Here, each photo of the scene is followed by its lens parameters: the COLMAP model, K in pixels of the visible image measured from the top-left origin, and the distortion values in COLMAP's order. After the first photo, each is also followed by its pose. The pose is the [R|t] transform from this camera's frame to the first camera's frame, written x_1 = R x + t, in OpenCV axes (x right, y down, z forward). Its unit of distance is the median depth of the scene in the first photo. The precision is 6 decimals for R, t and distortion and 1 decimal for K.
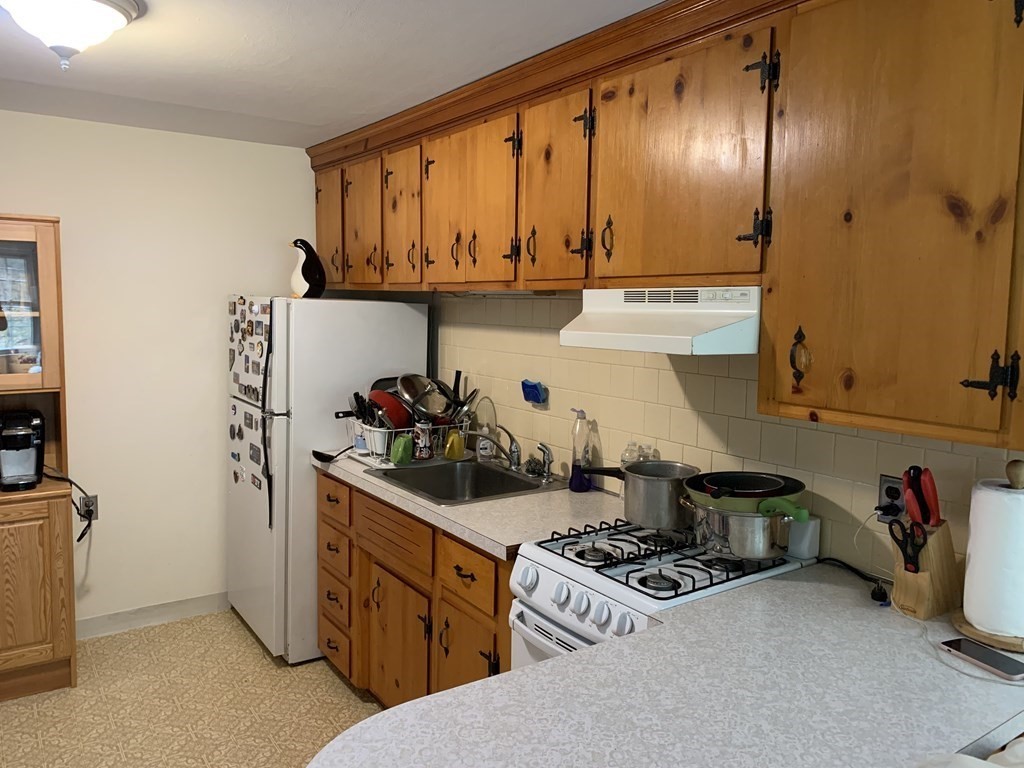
lens RADIAL K [[782.5, 0, 497.9], [0, 782.5, 367.3], [0, 0, 1]] dist [0.033408, -0.046344]
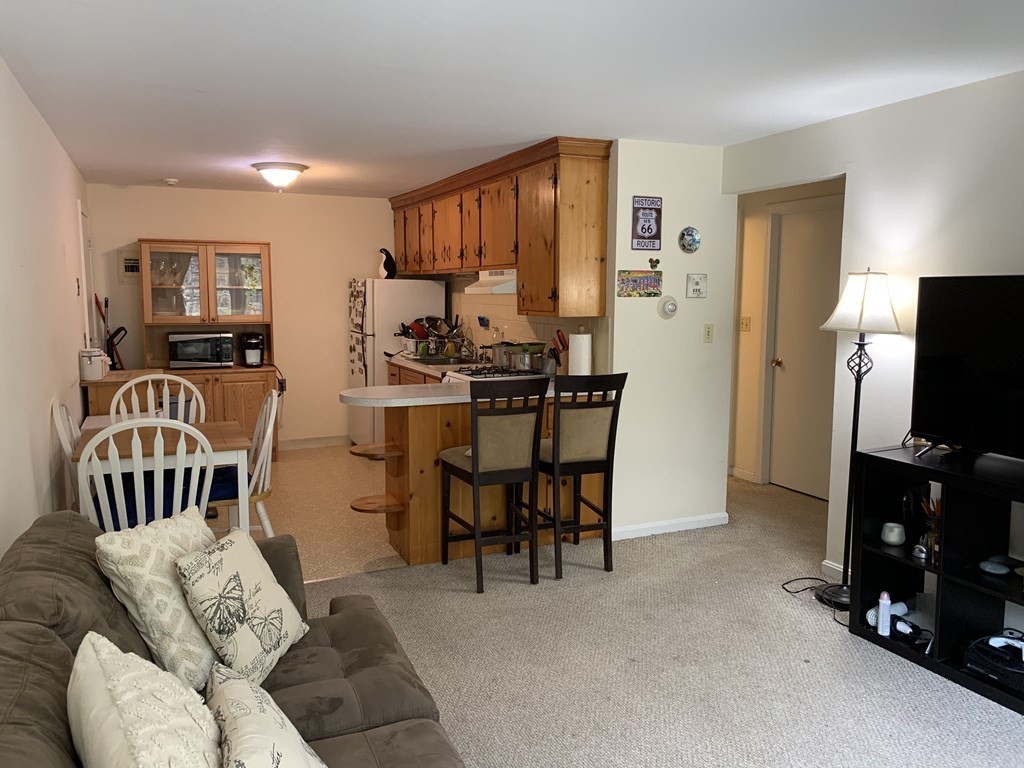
lens RADIAL K [[782.5, 0, 515.6], [0, 782.5, 387.0], [0, 0, 1]] dist [0.033408, -0.046344]
pose [[0.986425, 0.008889, -0.163973, 0.449524], [-0.002732, 0.999284, 0.037733, 0.119905], [0.164191, -0.036773, 0.985743, -0.993842]]
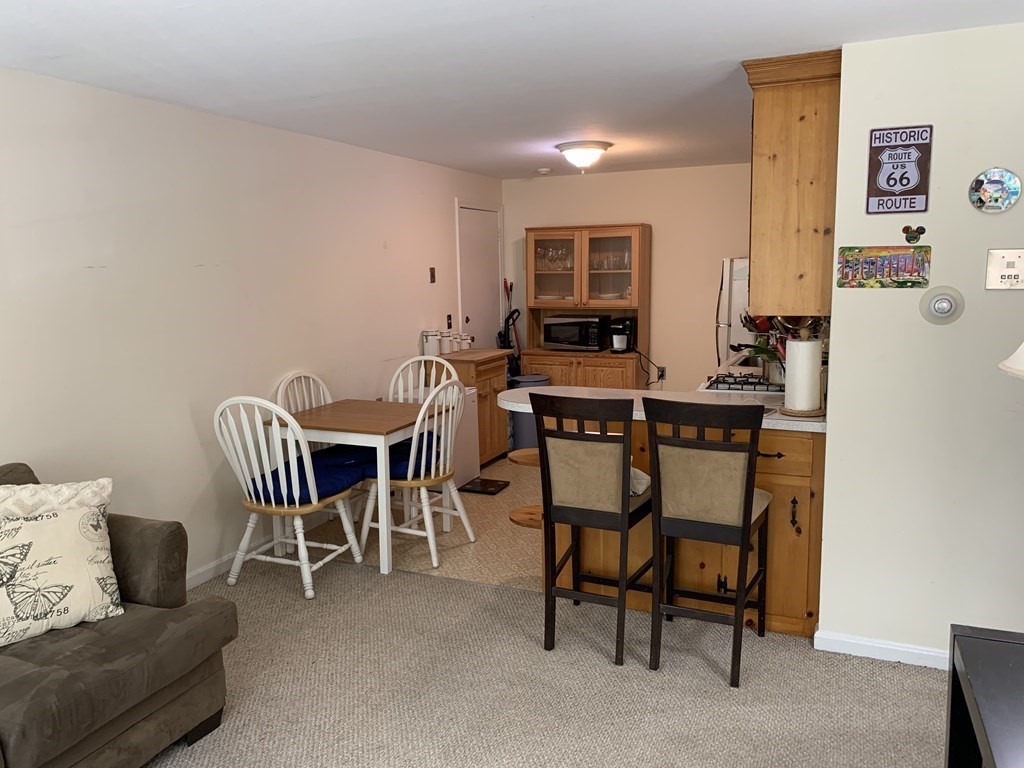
lens RADIAL K [[782.5, 0, 508.9], [0, 782.5, 380.7], [0, 0, 1]] dist [0.033408, -0.046344]
pose [[0.541965, 0.099524, -0.834487, 0.980809], [-0.051477, 0.995030, 0.085239, 0.059918], [0.838823, -0.003240, 0.544395, -0.395162]]
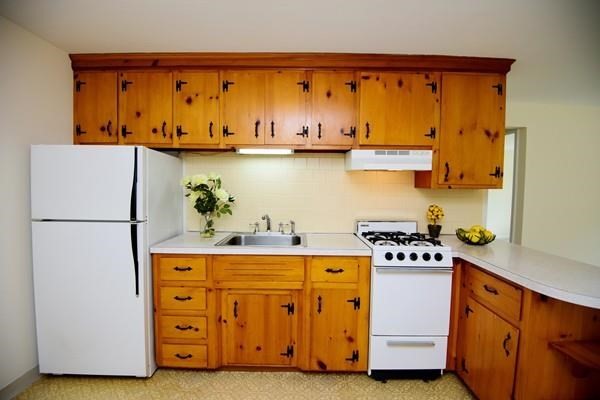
lens RADIAL K [[281.2, 0, 298.7], [0, 281.2, 194.0], [0, 0, 1]] dist [-0.029384, -0.002185]
pose [[0.567888, -0.033726, 0.822415, -0.550966], [0.063492, 0.997978, -0.002917, 0.028183], [-0.820654, 0.053873, 0.568881, 0.455493]]
